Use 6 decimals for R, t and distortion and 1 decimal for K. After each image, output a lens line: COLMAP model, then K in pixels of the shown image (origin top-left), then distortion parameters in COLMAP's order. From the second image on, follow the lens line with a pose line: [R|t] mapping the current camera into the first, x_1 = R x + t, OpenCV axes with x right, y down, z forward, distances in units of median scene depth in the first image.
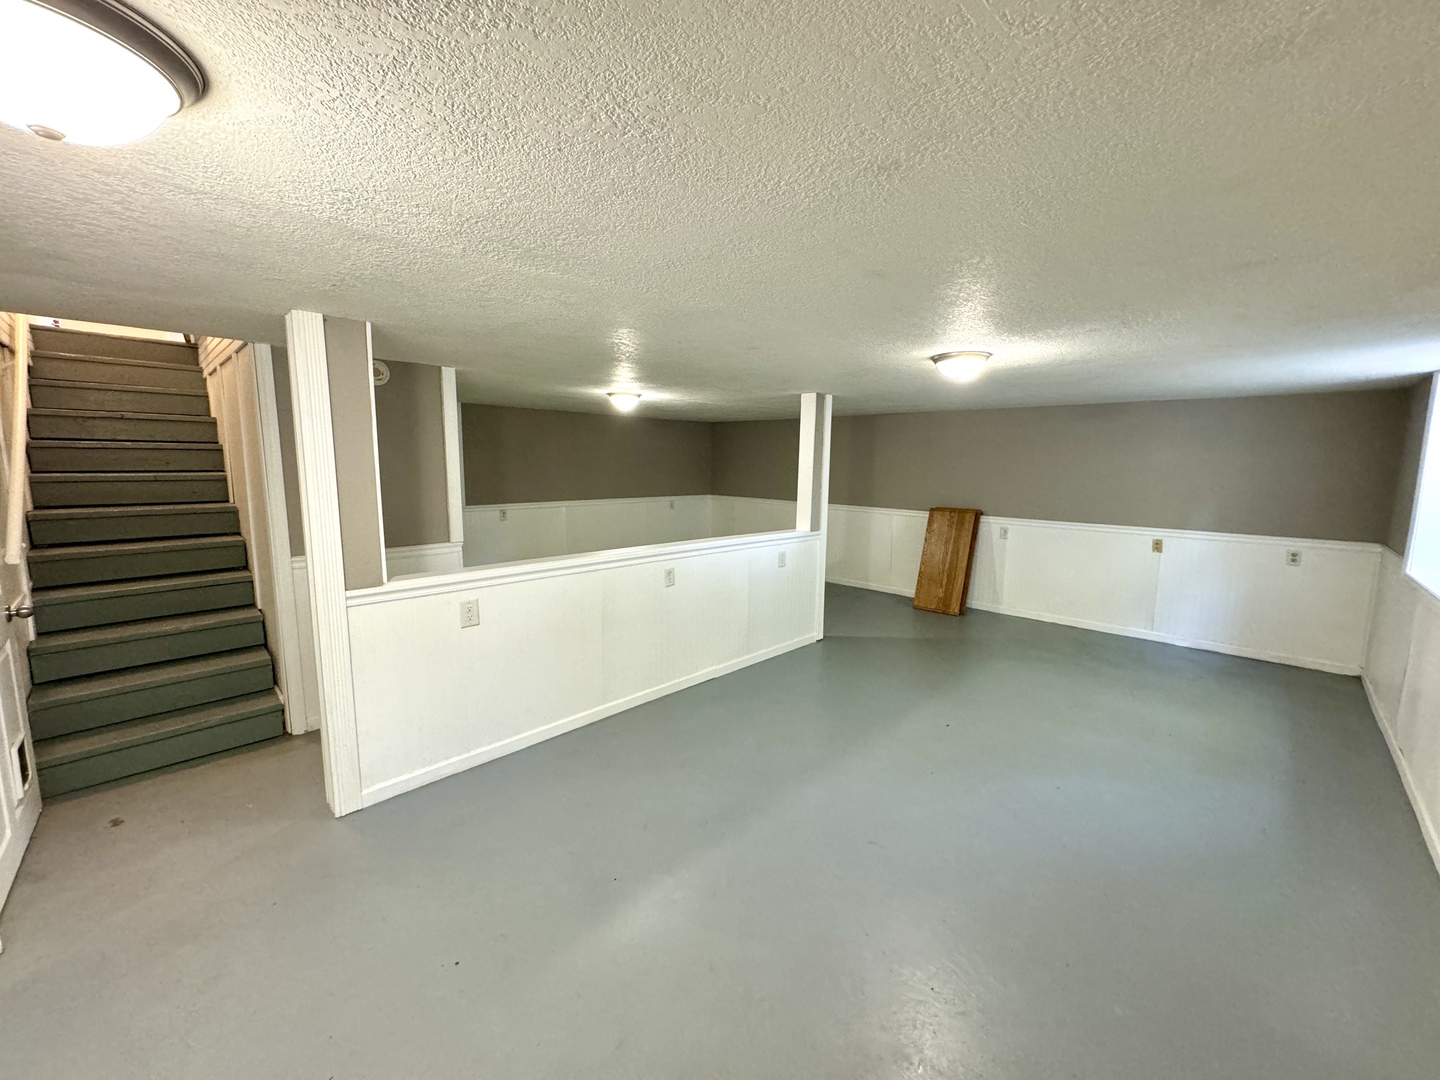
lens RADIAL K [[572.3, 0, 721.1], [0, 572.3, 538.7], [0, 0, 1]] dist [-0.001400, 0.000272]
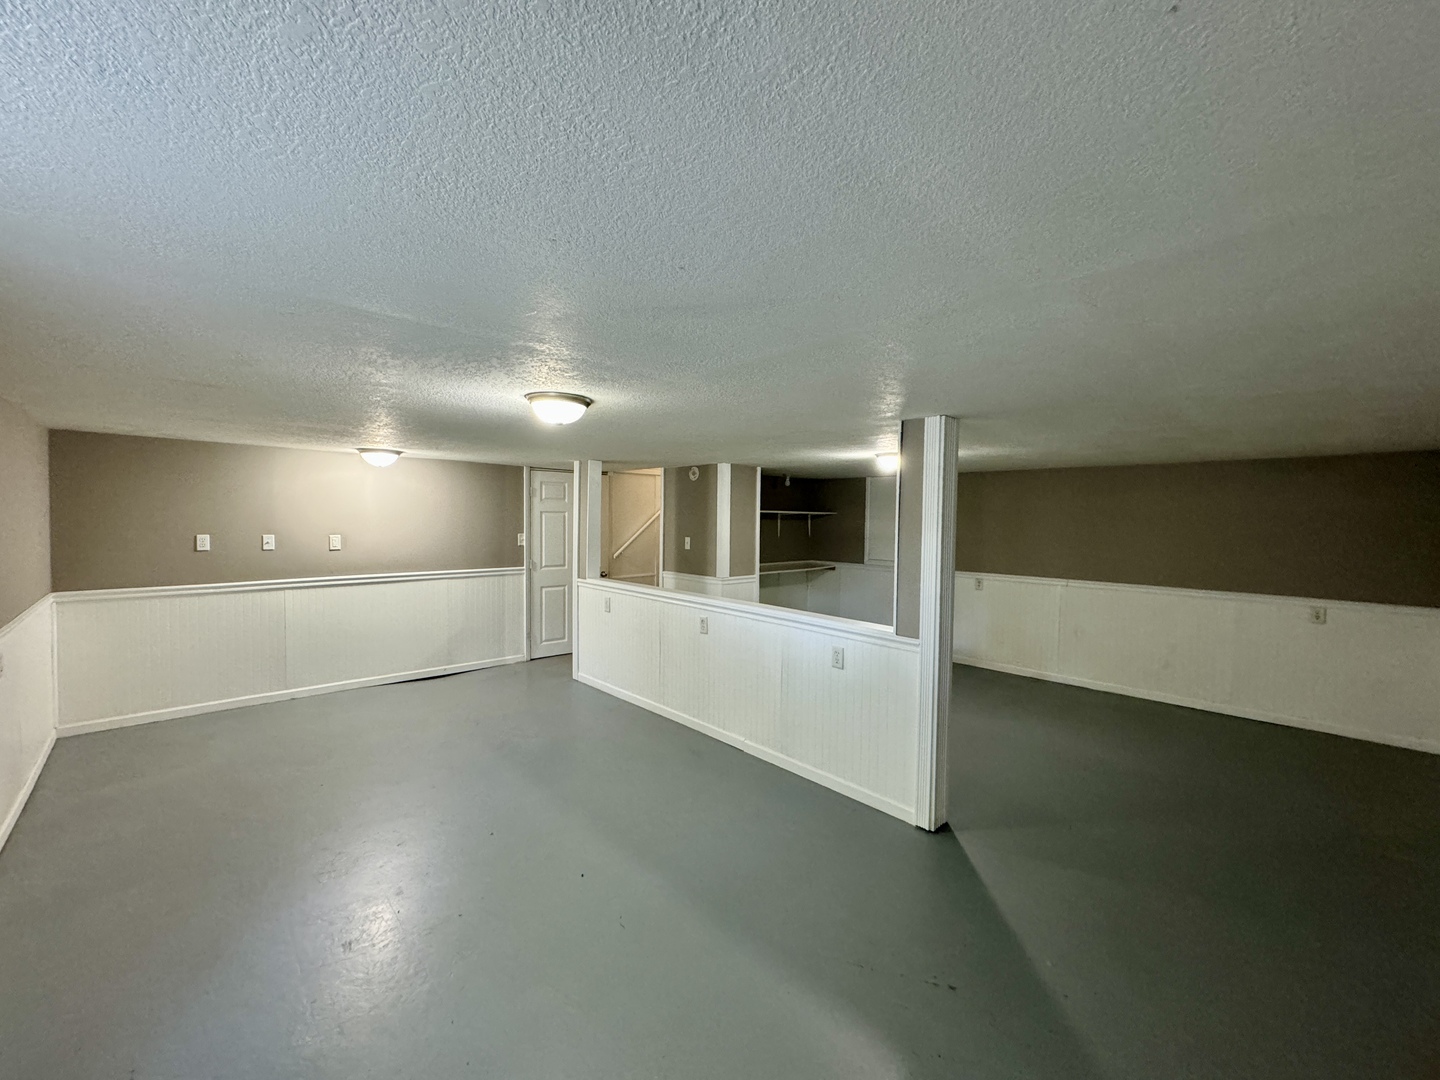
lens RADIAL K [[572.3, 0, 721.1], [0, 572.3, 538.7], [0, 0, 1]] dist [-0.001400, 0.000272]
pose [[-0.043505, 0.020277, -0.998847, 0.876613], [-0.149423, 0.988416, 0.026574, -0.116577], [0.987816, 0.150406, -0.039972, 0.893912]]
